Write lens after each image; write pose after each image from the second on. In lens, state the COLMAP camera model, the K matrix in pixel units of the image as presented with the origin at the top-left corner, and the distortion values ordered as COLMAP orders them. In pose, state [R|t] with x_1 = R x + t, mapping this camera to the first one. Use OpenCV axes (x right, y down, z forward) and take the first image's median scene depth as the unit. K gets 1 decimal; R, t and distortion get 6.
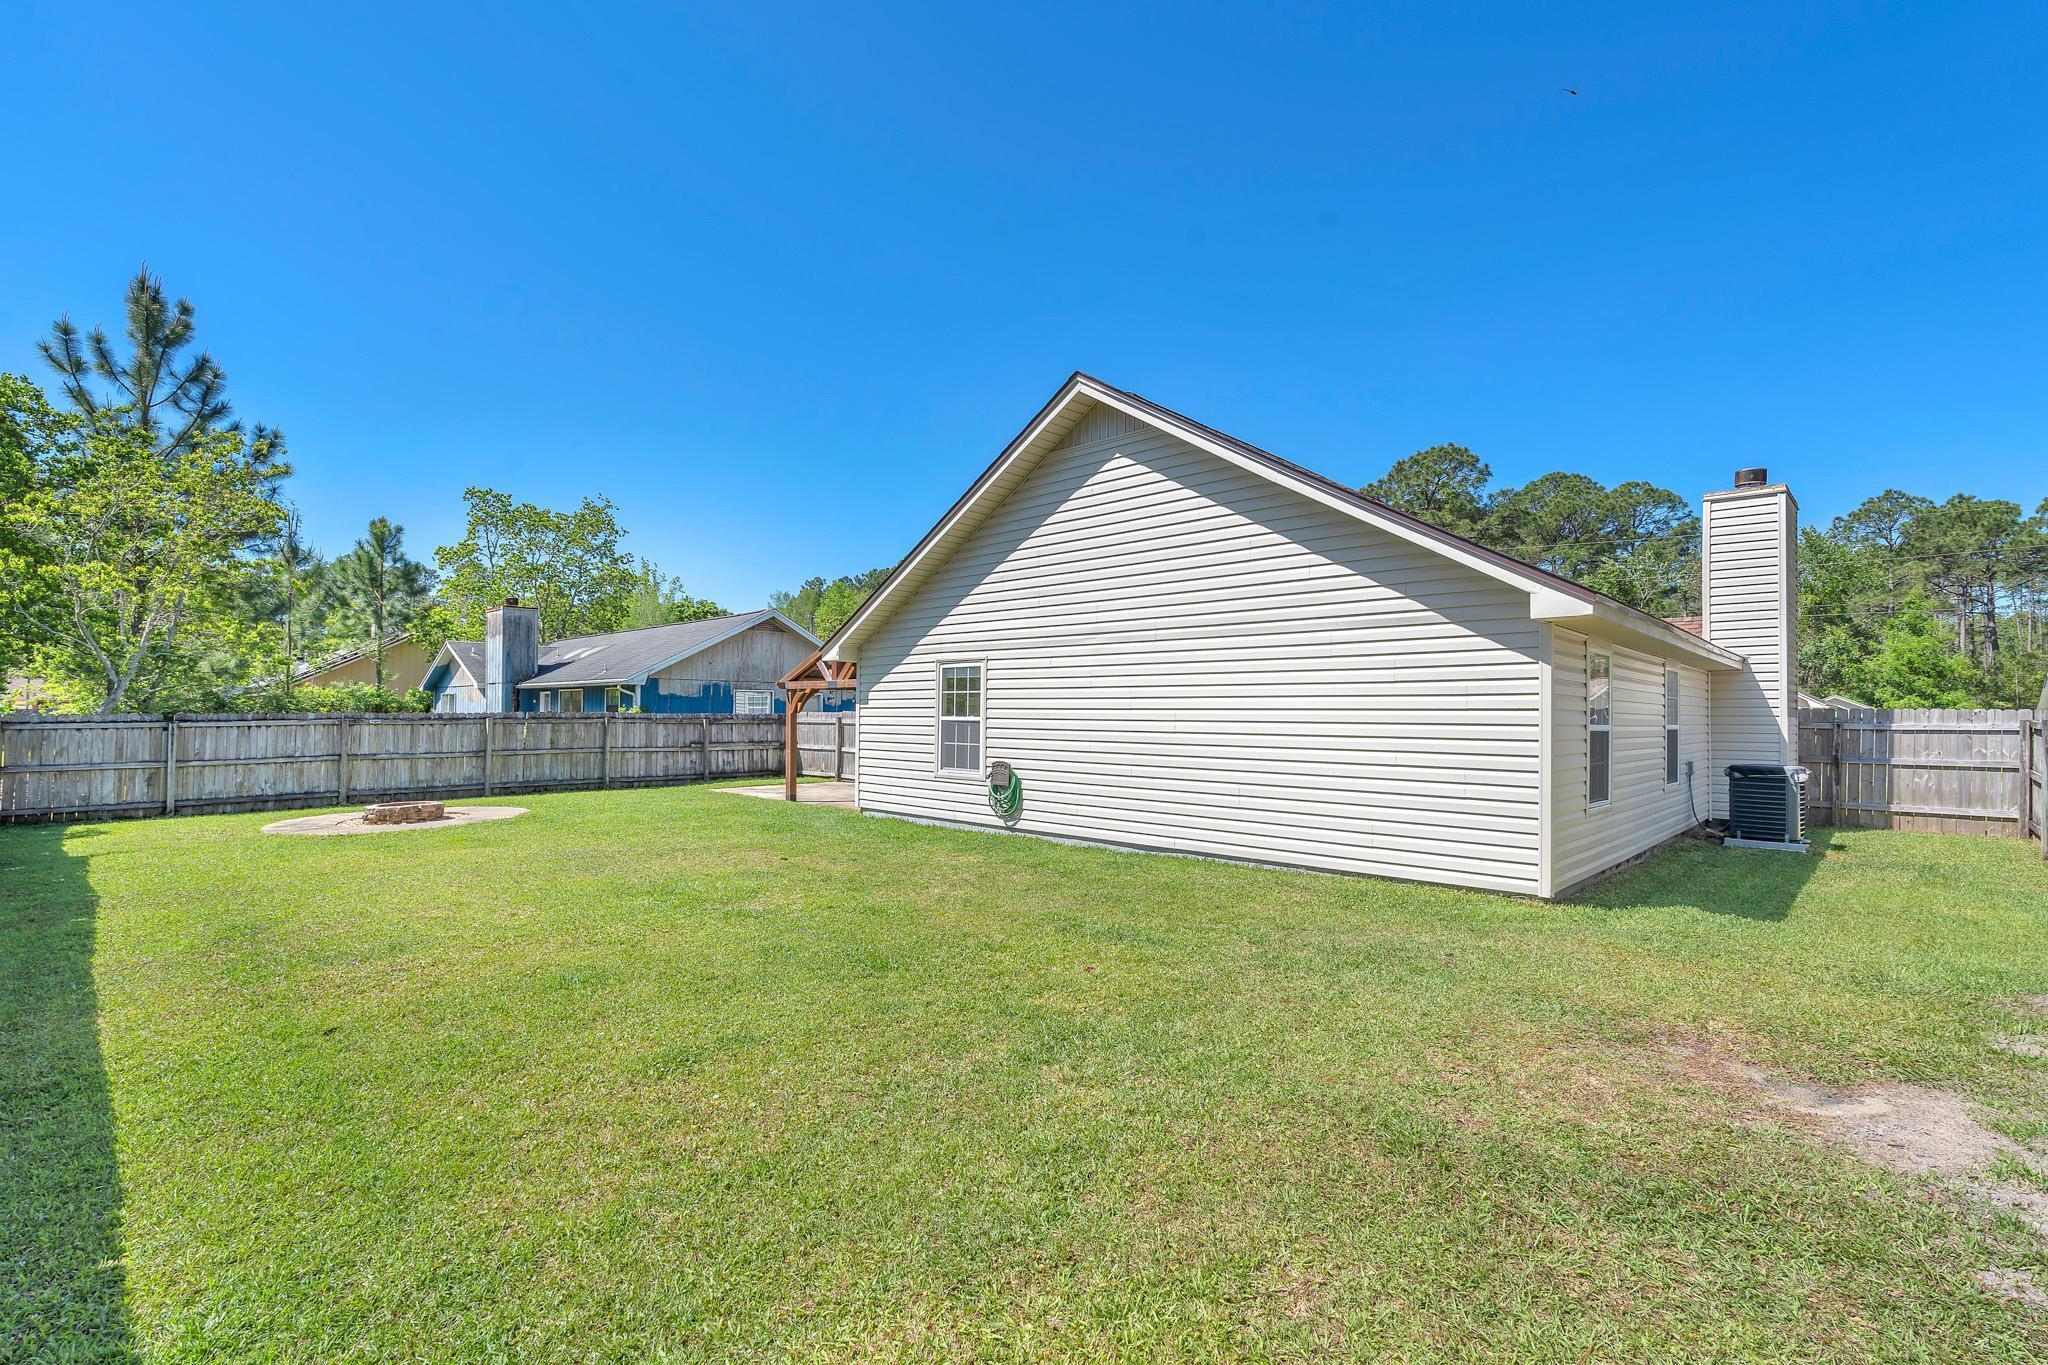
lens RADIAL K [[910.9, 0, 1024.0], [0, 910.9, 682.5], [0, 0, 1]] dist [-0.013647, 0.005531]
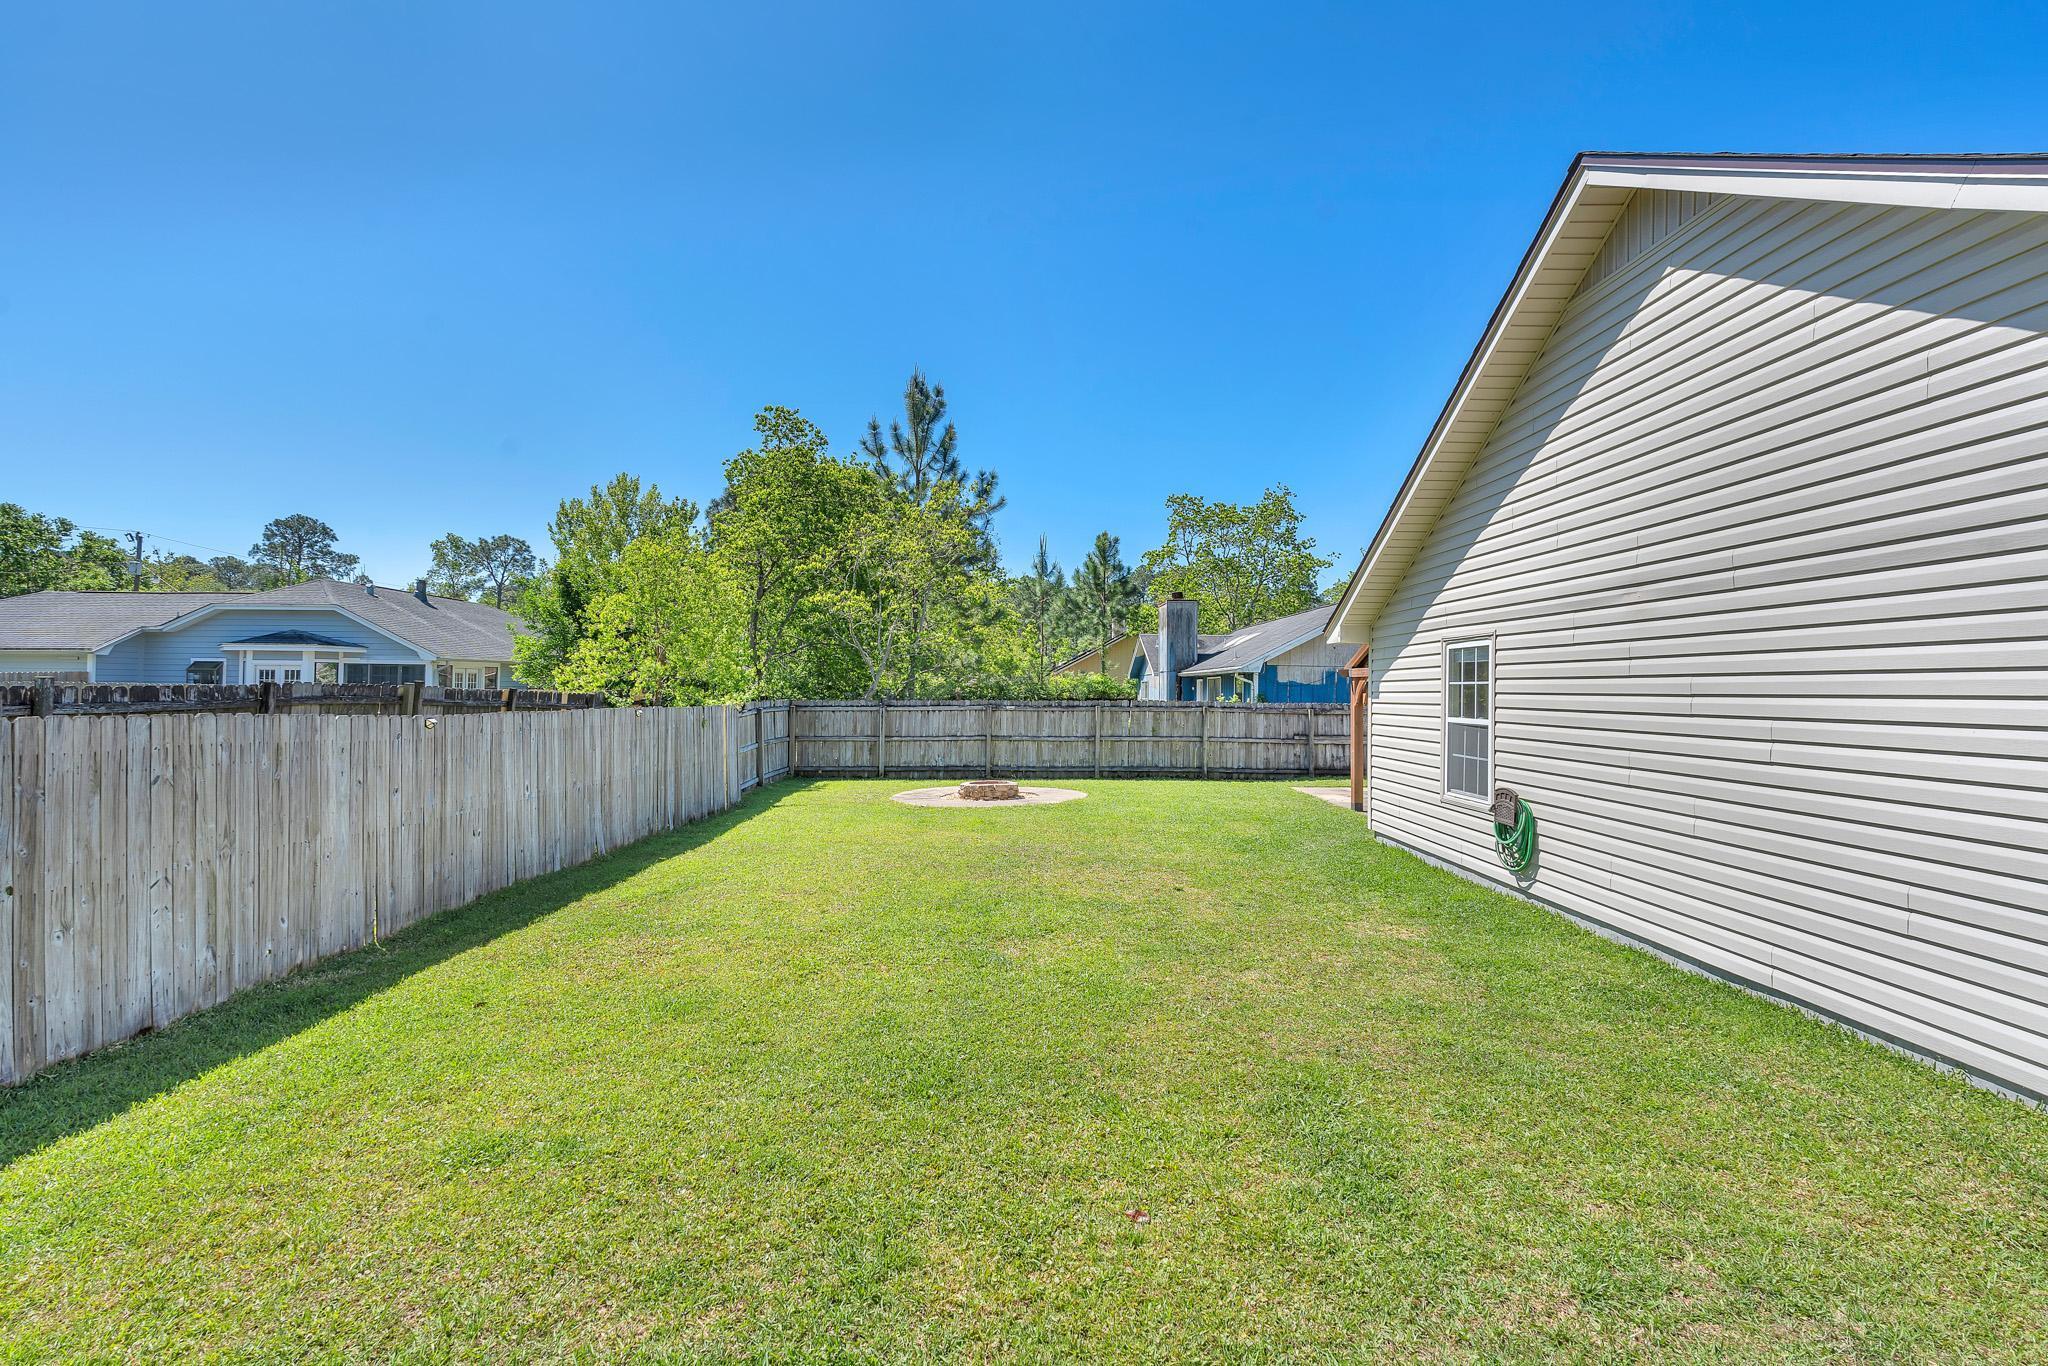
lens RADIAL K [[910.9, 0, 1024.0], [0, 910.9, 683.0], [0, 0, 1]] dist [-0.013647, 0.005531]
pose [[0.698215, -0.003978, -0.715877, 0.118431], [0.017556, 0.999779, 0.011567, -0.002231], [0.715672, -0.020644, 0.698131, 0.169867]]
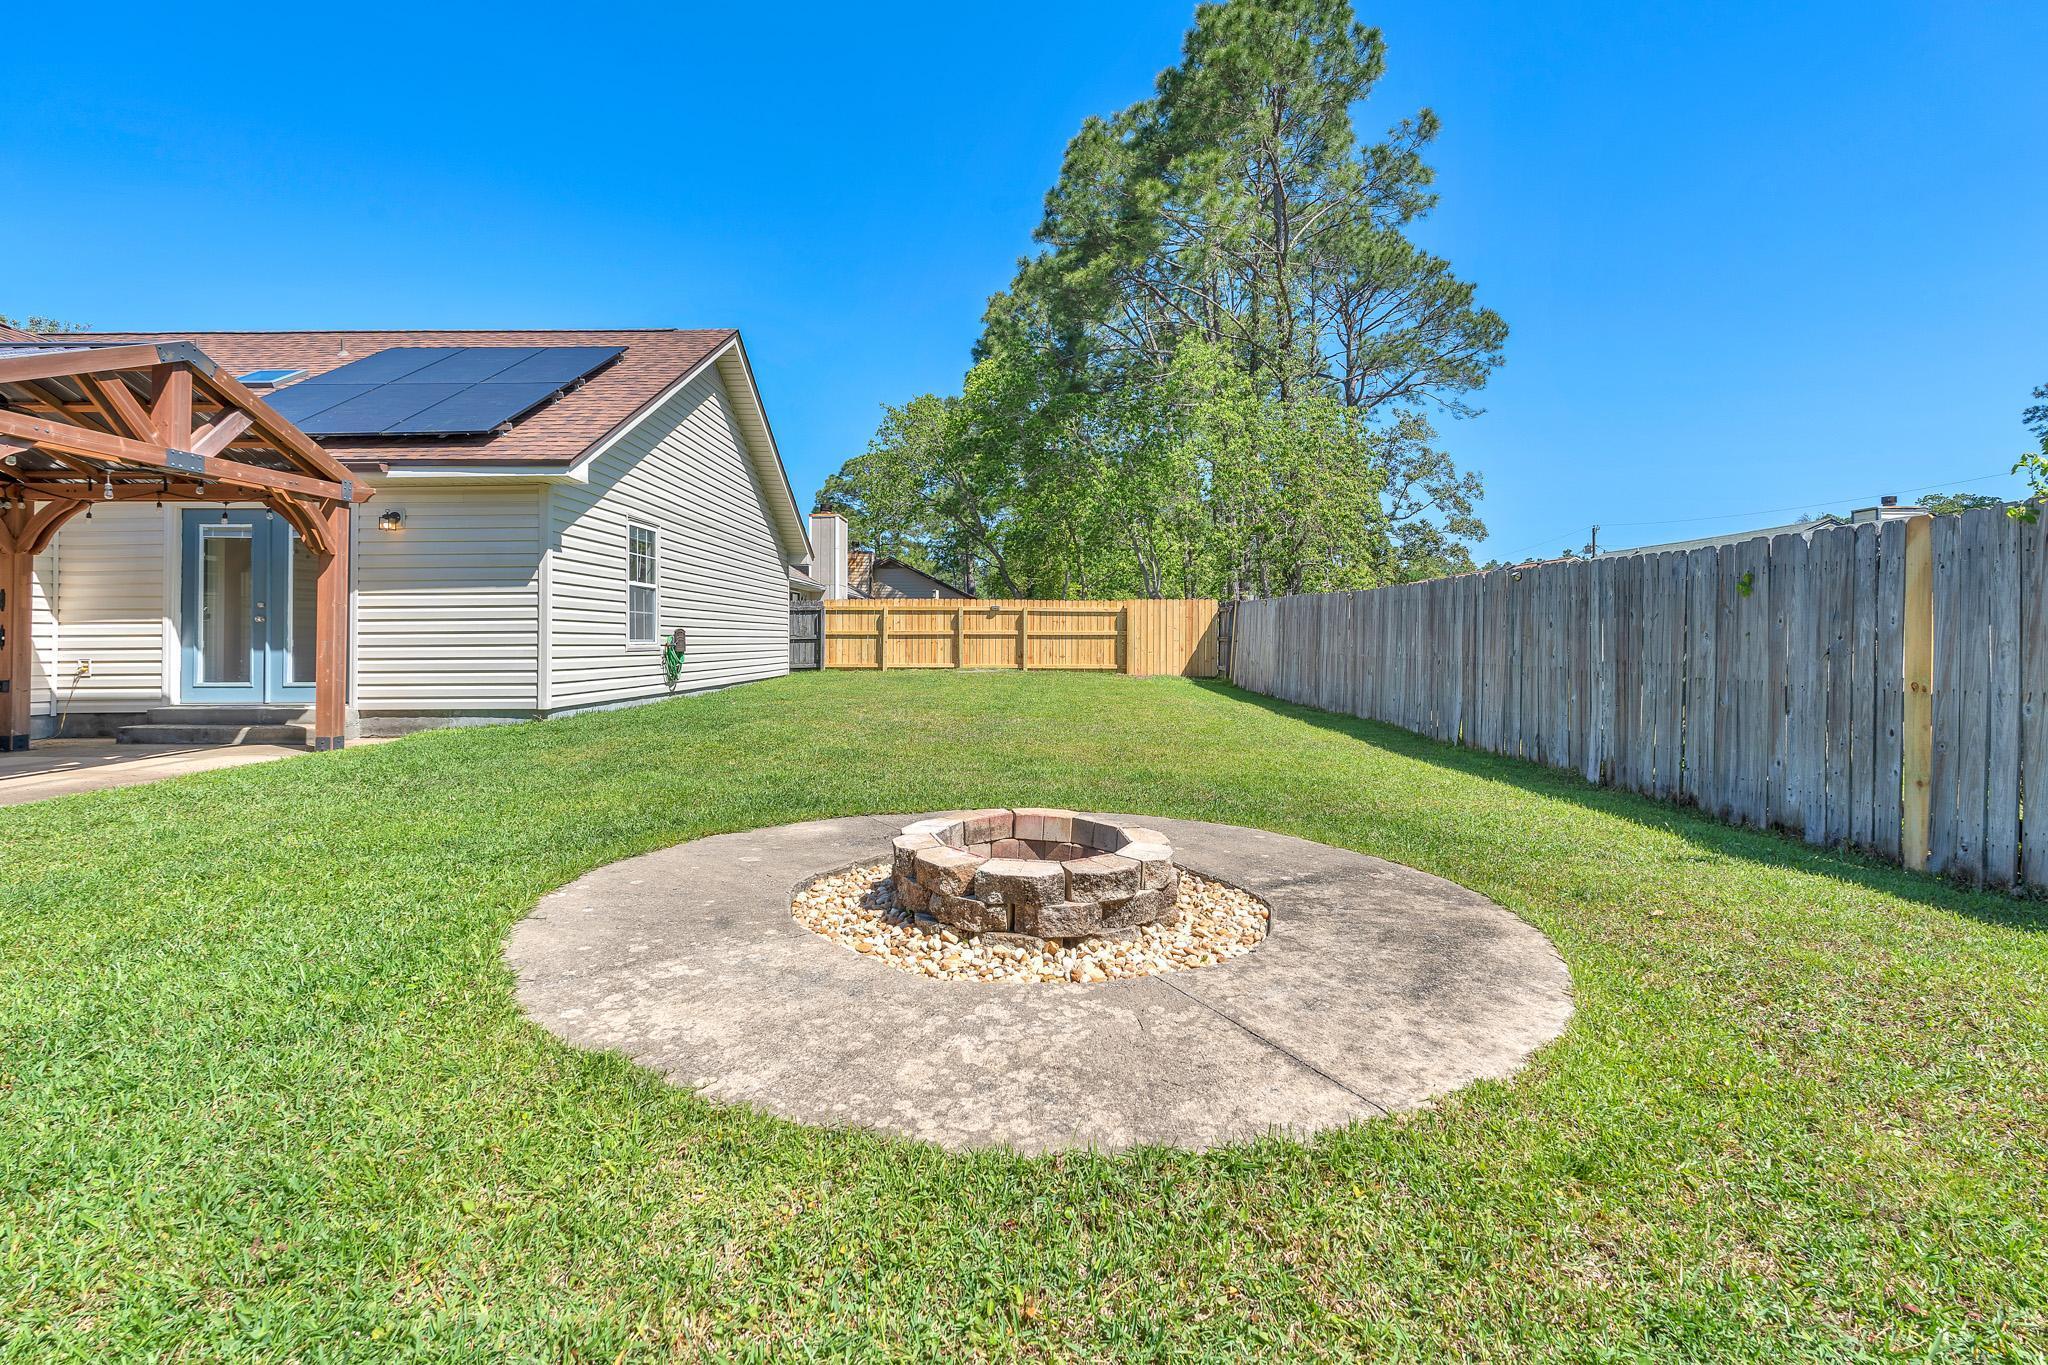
lens RADIAL K [[910.9, 0, 1024.0], [0, 910.9, 682.5], [0, 0, 1]] dist [-0.013647, 0.005531]
pose [[-0.692498, -0.037101, 0.720466, -0.623281], [-0.028965, 0.999301, 0.023619, 0.065539], [-0.720838, -0.004512, -0.693088, 0.844811]]
